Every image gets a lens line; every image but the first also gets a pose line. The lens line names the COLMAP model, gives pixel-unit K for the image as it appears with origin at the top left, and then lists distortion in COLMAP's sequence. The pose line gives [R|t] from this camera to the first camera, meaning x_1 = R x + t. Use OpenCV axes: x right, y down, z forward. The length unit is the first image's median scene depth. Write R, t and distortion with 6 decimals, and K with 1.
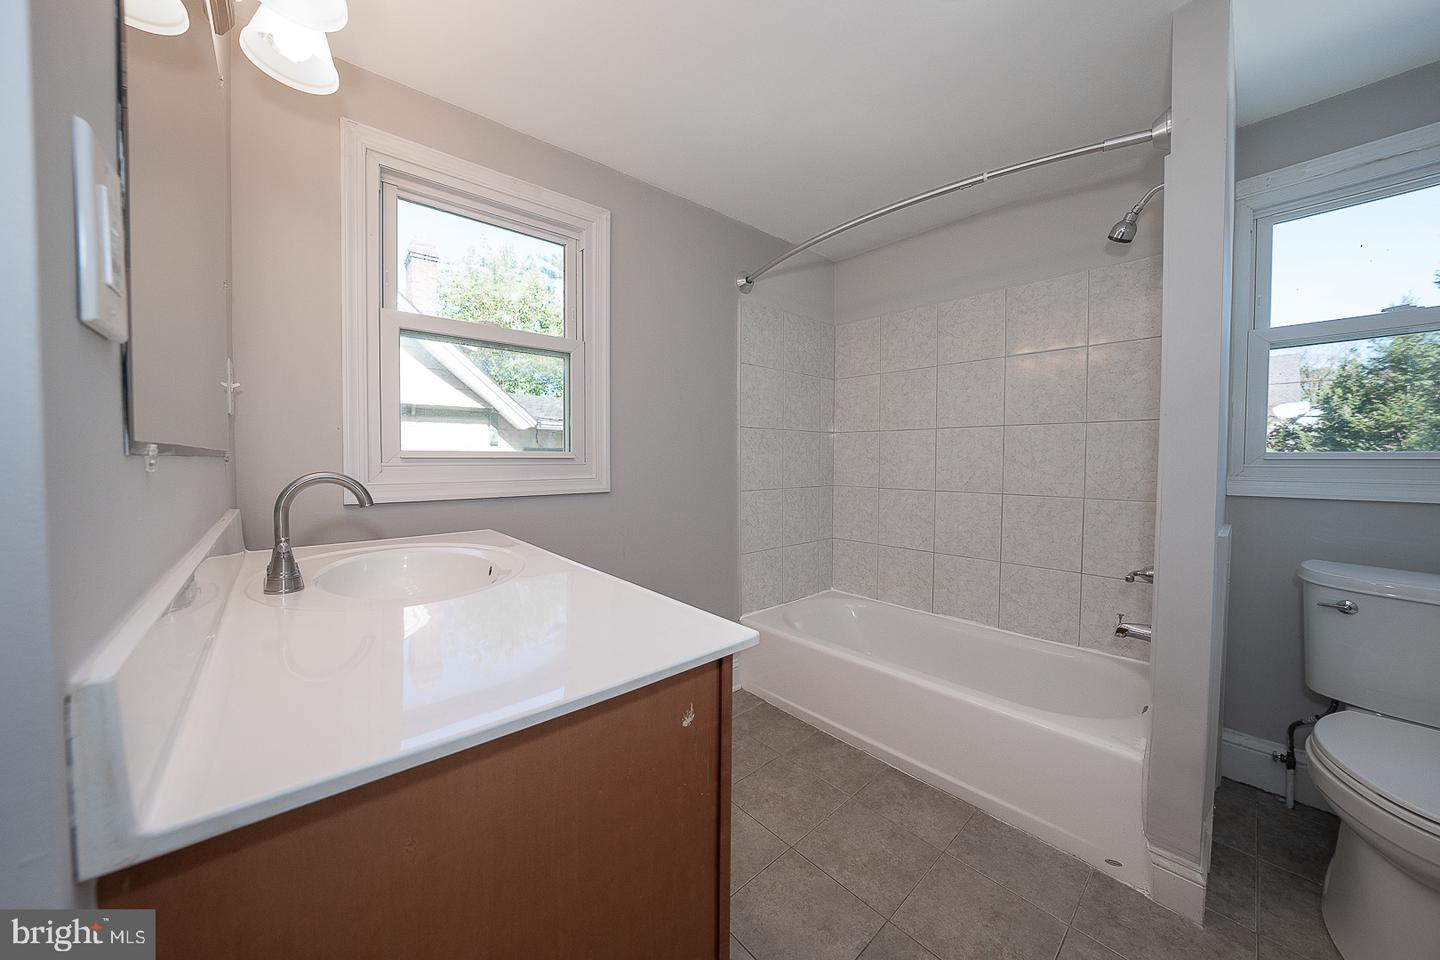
lens RADIAL K [[497.2, 0, 722.1], [0, 497.2, 474.8], [0, 0, 1]] dist [-0.018140, 0.001927]
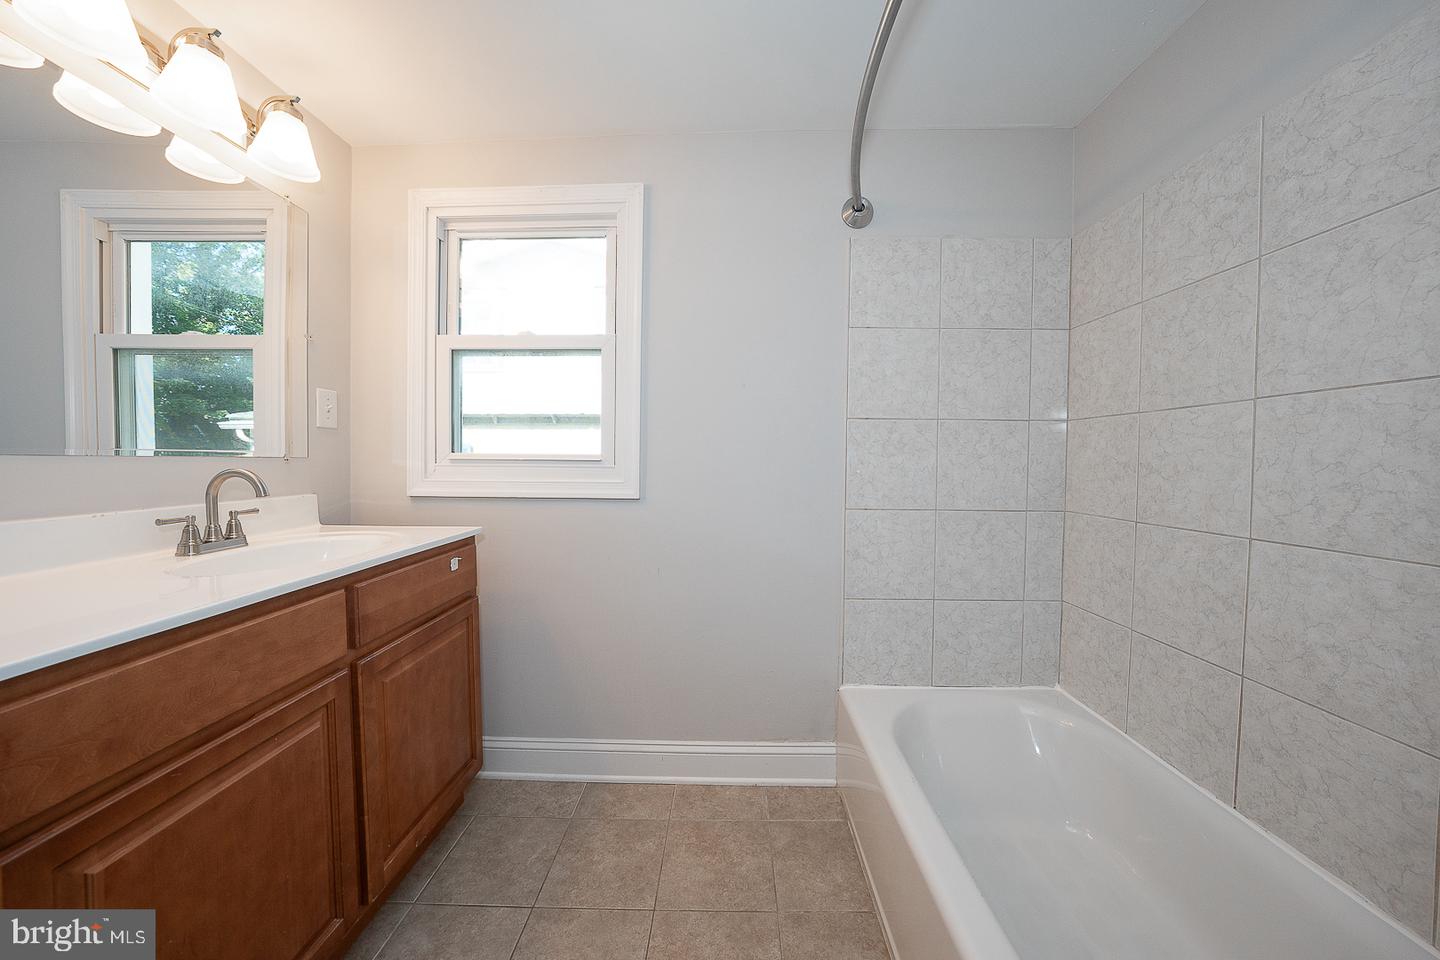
lens RADIAL K [[497.2, 0, 718.5], [0, 497.2, 475.4], [0, 0, 1]] dist [-0.018140, 0.001927]
pose [[0.725922, 0.024054, -0.687356, 0.375420], [-0.030800, 0.999523, 0.002450, -0.010779], [0.687087, 0.019392, 0.726316, 0.346522]]
